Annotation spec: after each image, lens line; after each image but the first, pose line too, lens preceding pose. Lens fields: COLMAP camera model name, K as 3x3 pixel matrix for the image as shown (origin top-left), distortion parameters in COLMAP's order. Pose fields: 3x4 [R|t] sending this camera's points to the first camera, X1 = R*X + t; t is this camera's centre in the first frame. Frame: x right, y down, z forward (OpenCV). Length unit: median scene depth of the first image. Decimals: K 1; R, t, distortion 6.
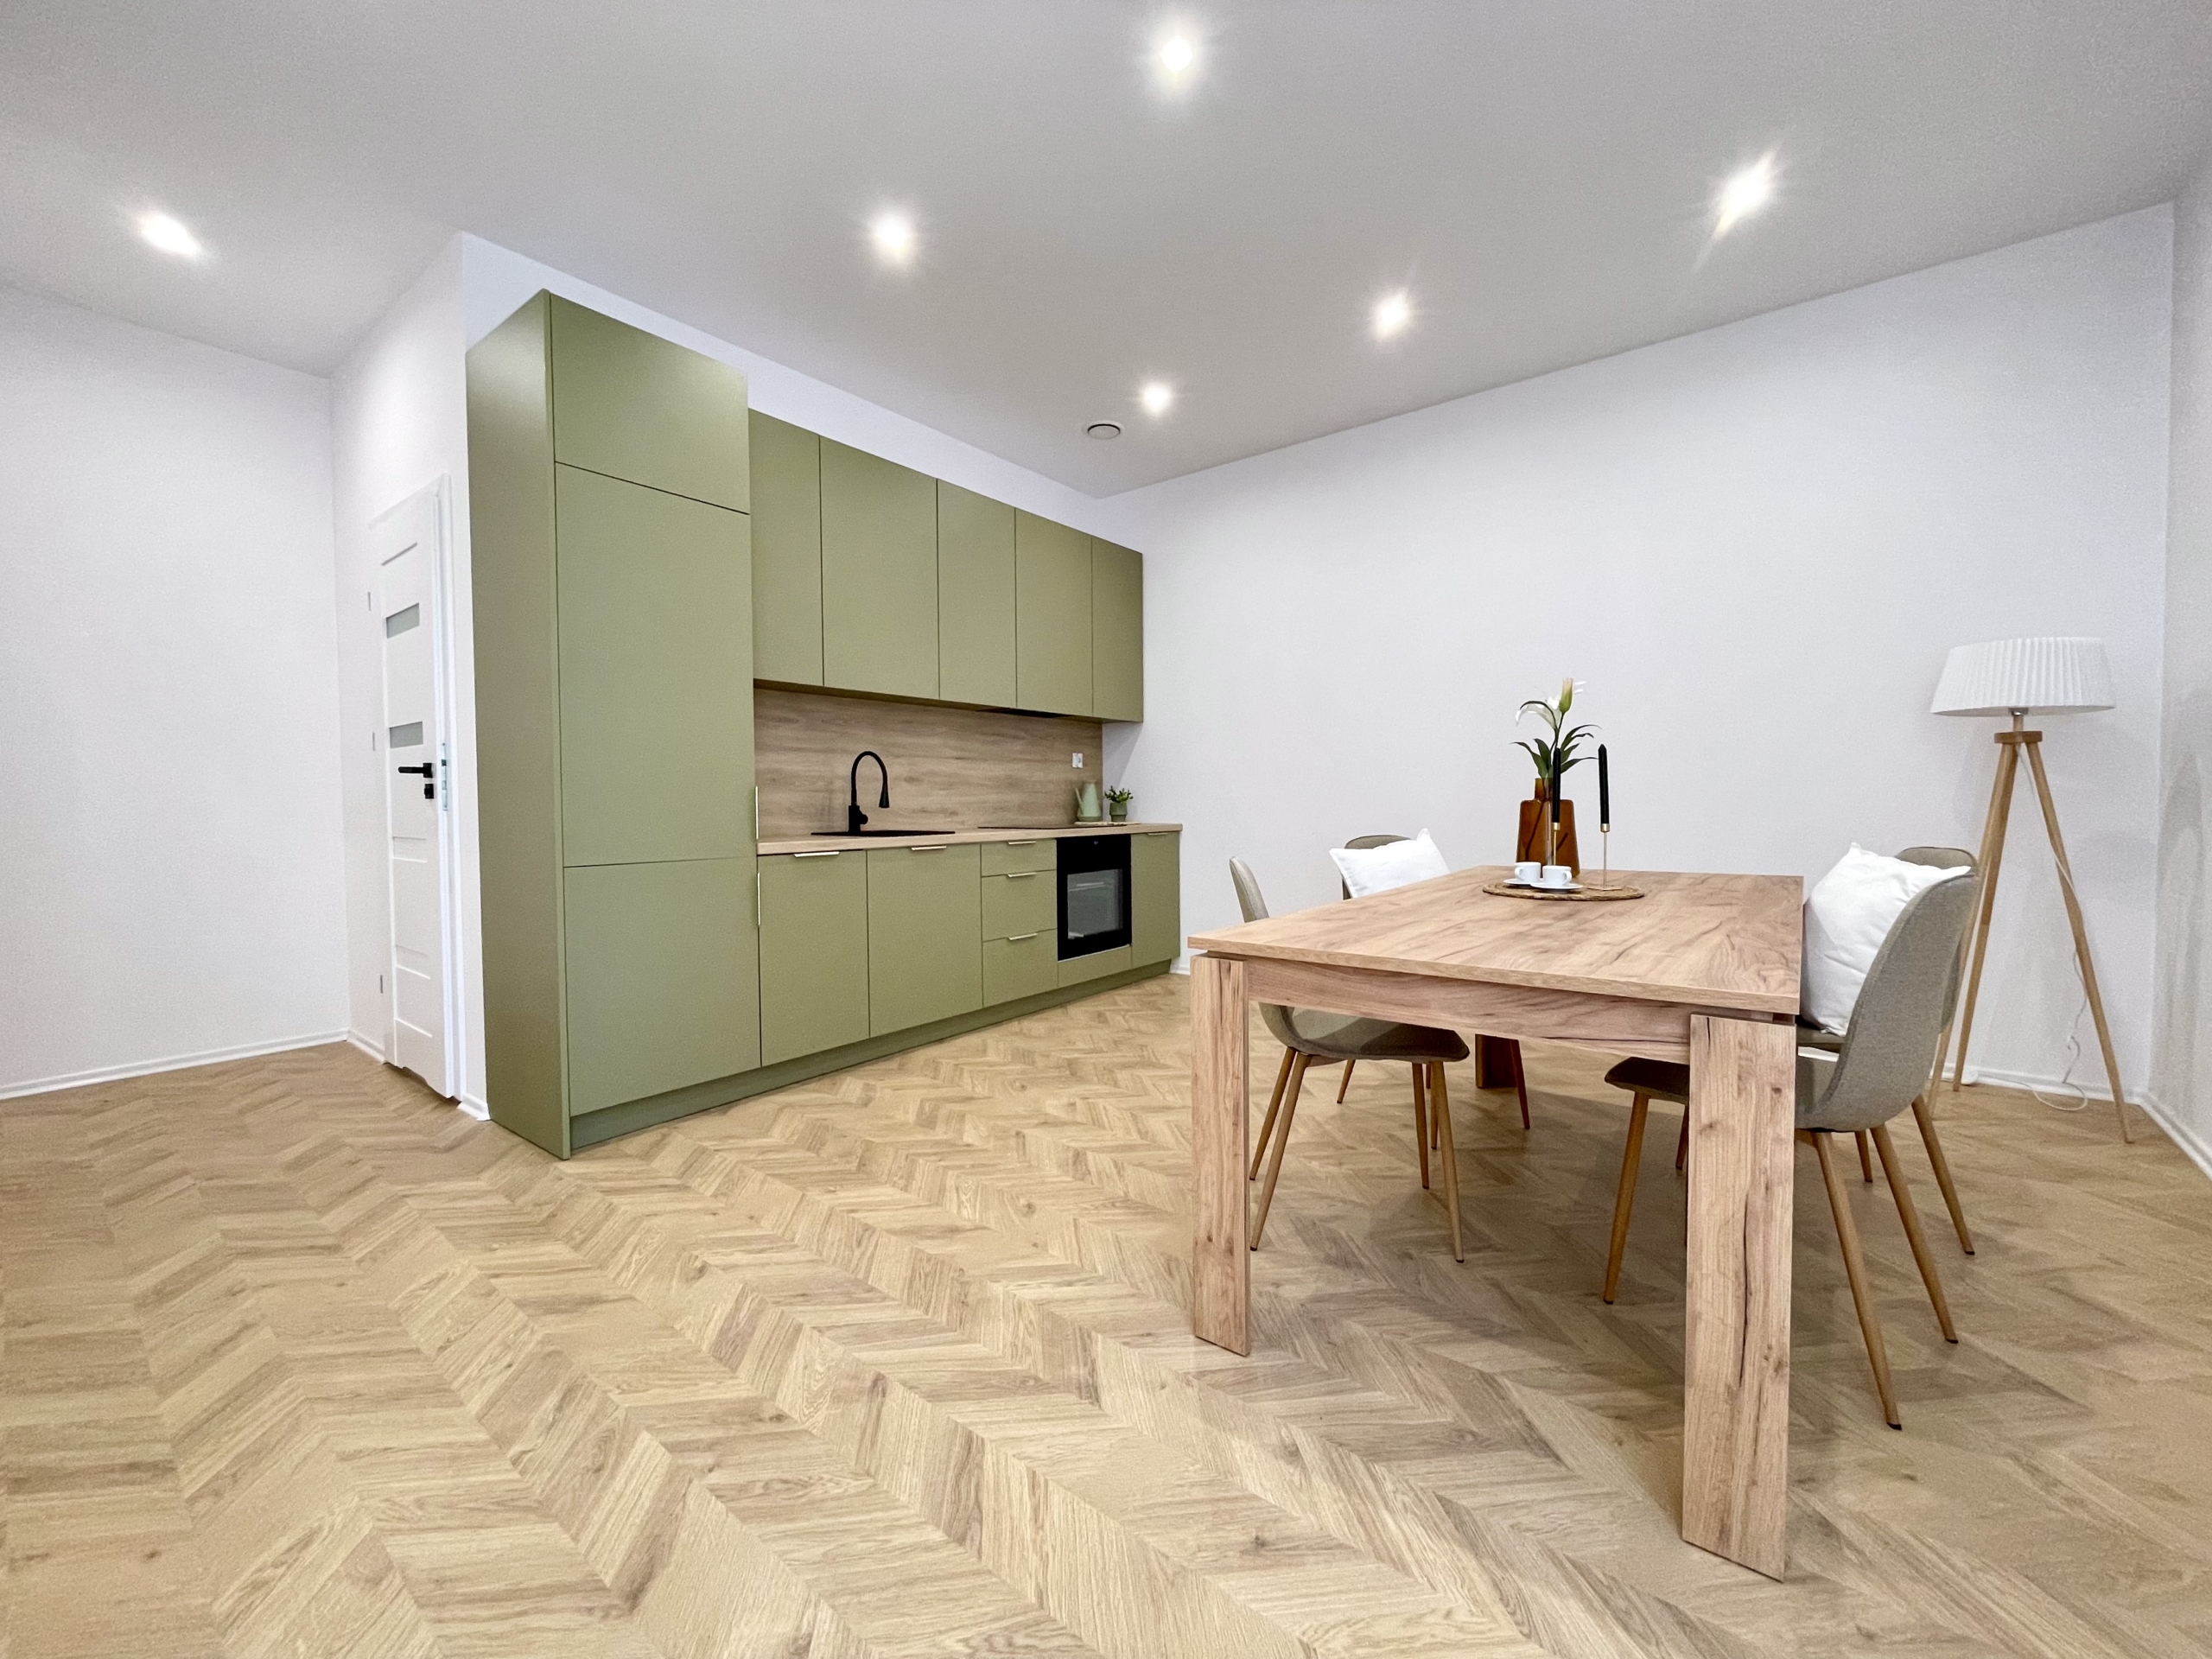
lens RADIAL K [[895.6, 0, 1106.0], [0, 895.6, 829.5], [0, 0, 1]] dist [-0.000092, -0.000288]
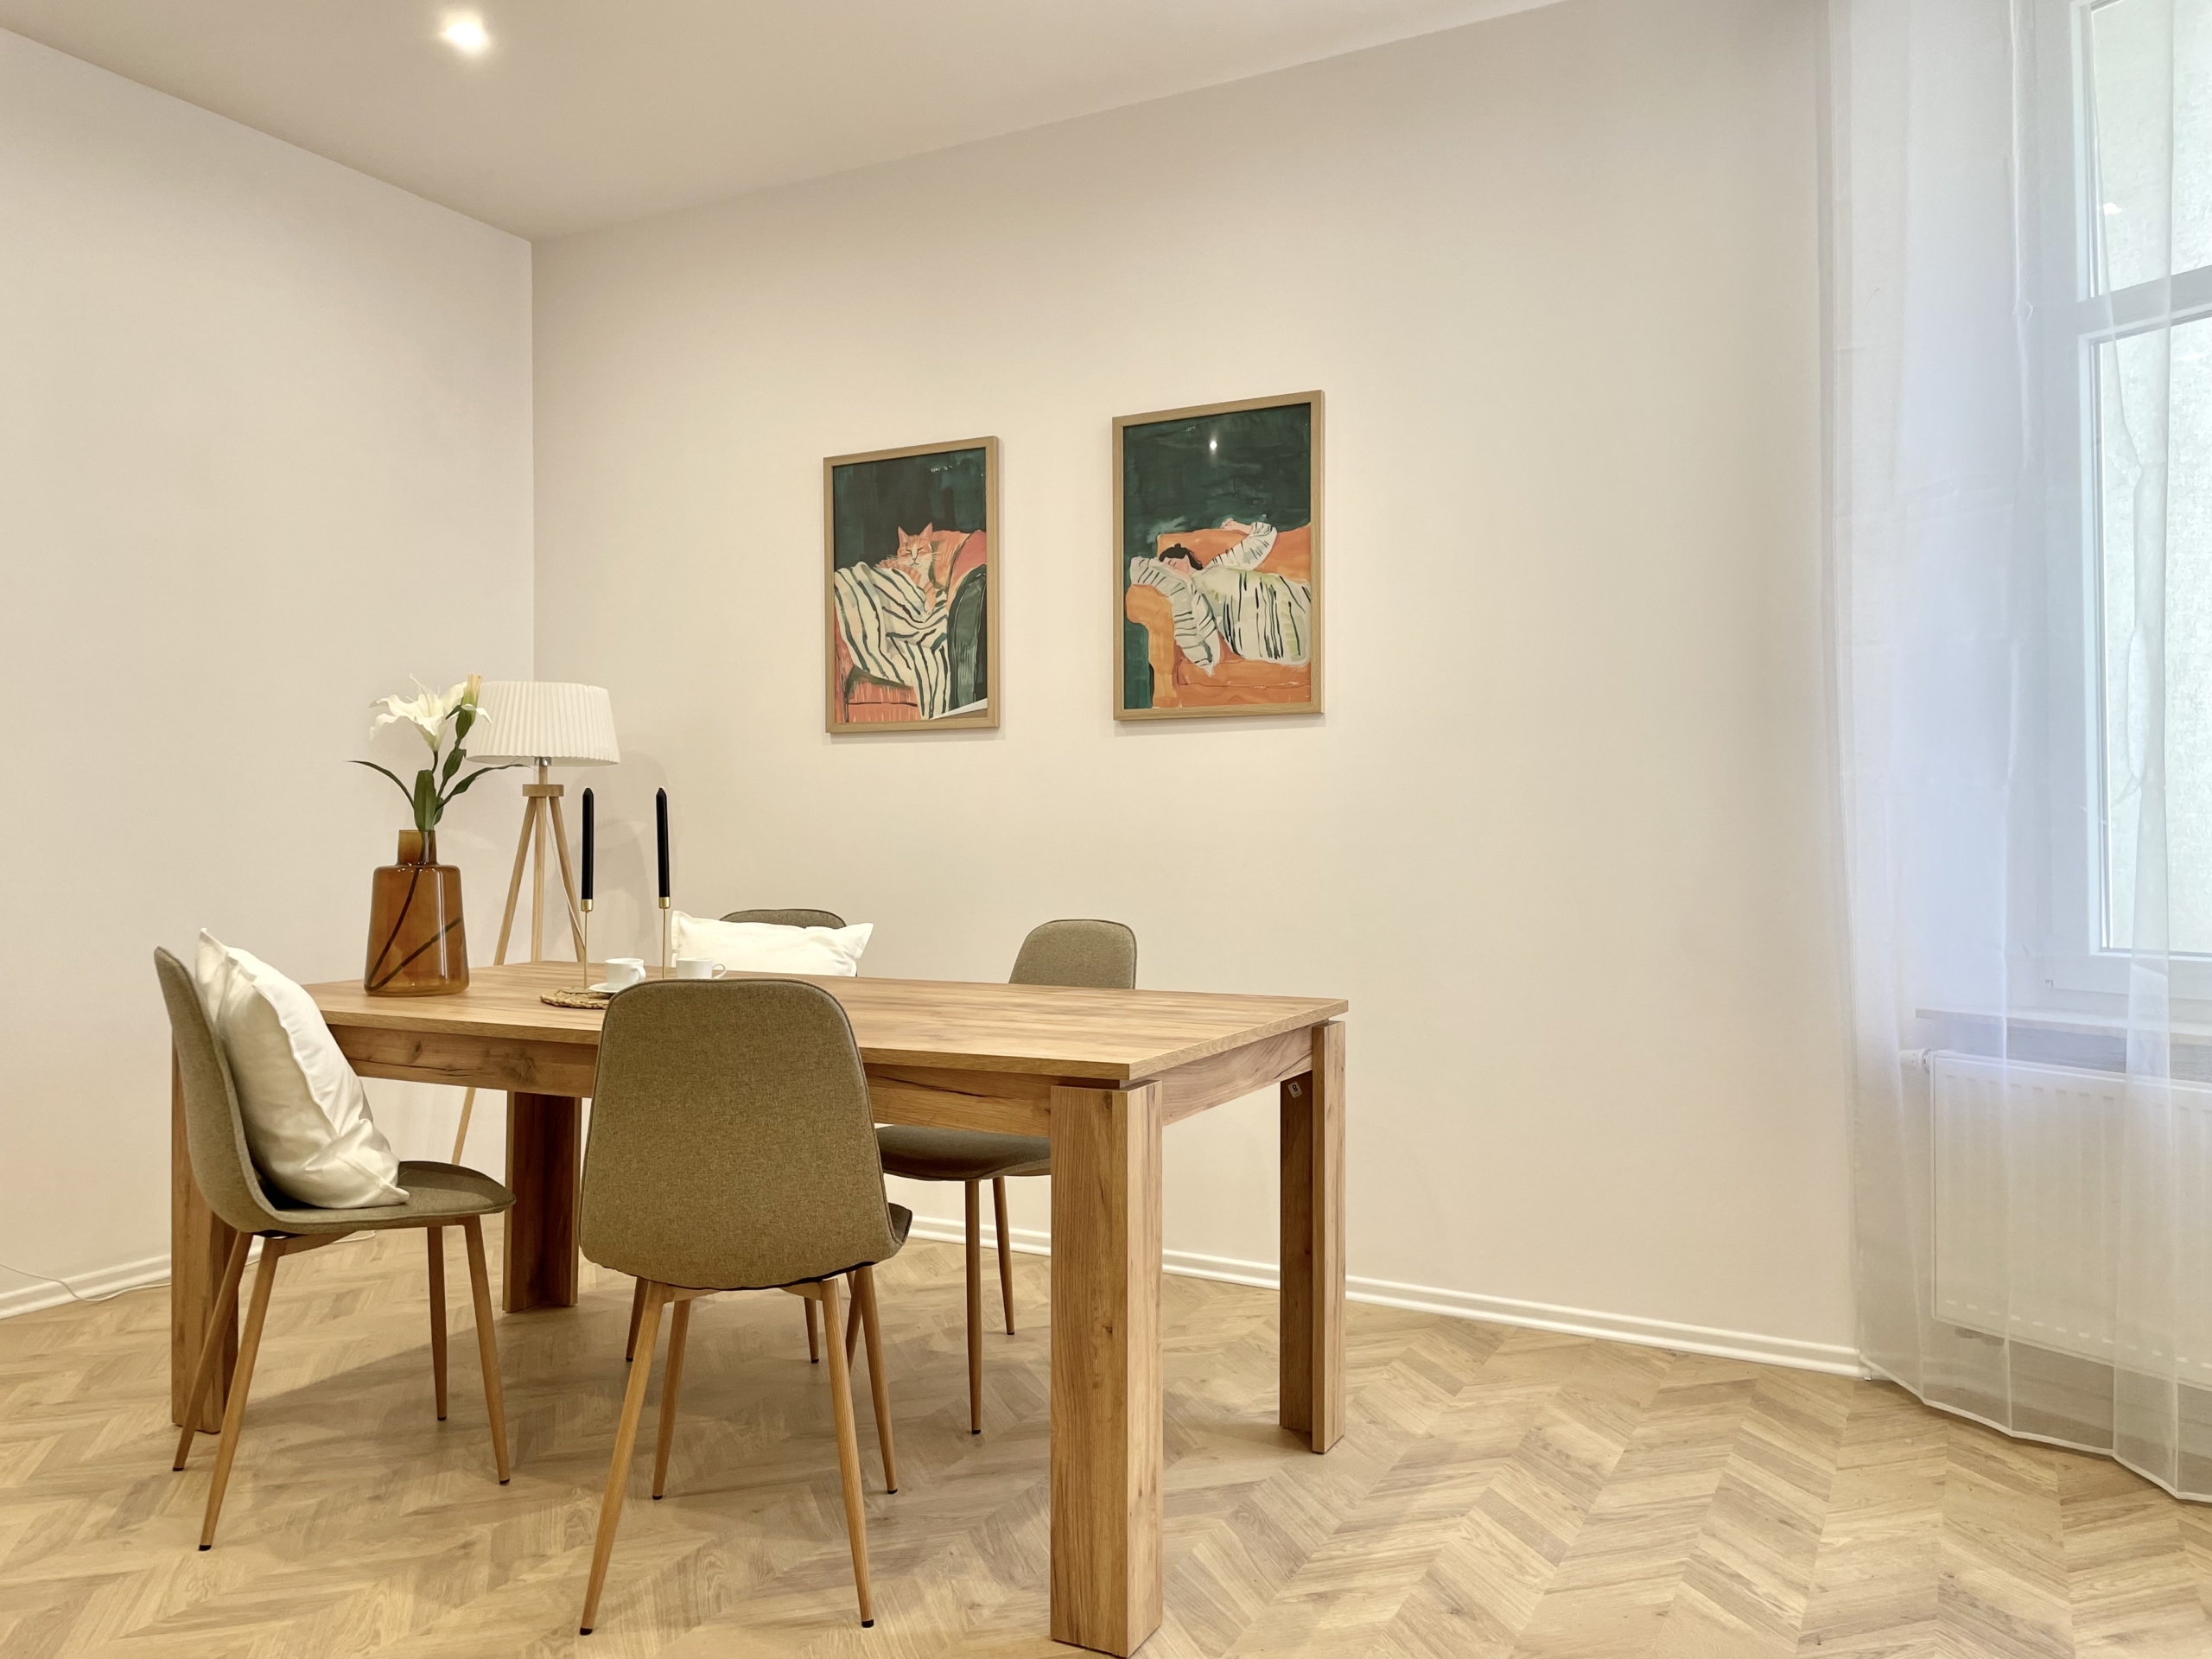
lens RADIAL K [[1682.6, 0, 1106.0], [0, 1682.6, 829.5], [0, 0, 1]] dist [0.007133, 0.002256]
pose [[-0.204001, 0.010858, 0.978910, -0.527589], [0.035908, 0.999349, -0.003601, -0.027257], [-0.978312, 0.034416, -0.204258, 0.572771]]
